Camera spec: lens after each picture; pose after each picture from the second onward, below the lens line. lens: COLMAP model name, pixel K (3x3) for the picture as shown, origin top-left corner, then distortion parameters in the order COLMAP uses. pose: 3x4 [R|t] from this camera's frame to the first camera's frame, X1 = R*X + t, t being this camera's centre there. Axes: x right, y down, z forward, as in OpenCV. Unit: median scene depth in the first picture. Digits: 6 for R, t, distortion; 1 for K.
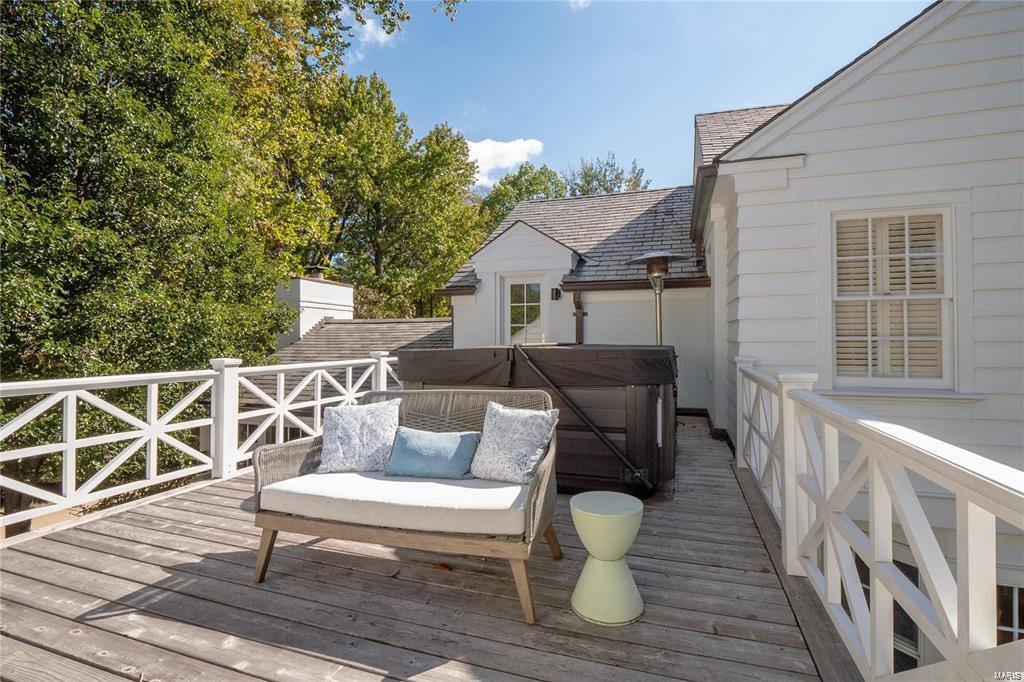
lens RADIAL K [[480.7, 0, 512.0], [0, 480.7, 341.0], [0, 0, 1]] dist [0.000323, -0.000041]
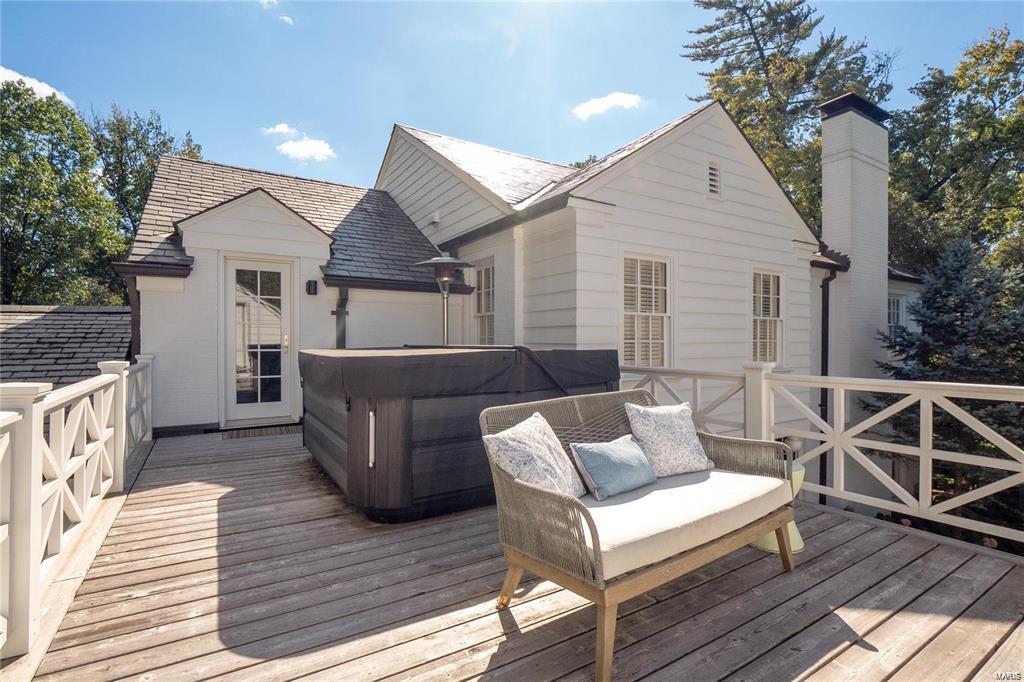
lens RADIAL K [[481.2, 0, 512.0], [0, 481.2, 341.0], [0, 0, 1]] dist [-0.010375, 0.000312]
pose [[0.626124, 0.001590, 0.779722, -0.412749], [0.001796, 0.999992, -0.003480, -0.000360], [-0.779721, 0.003579, 0.626117, 0.235339]]
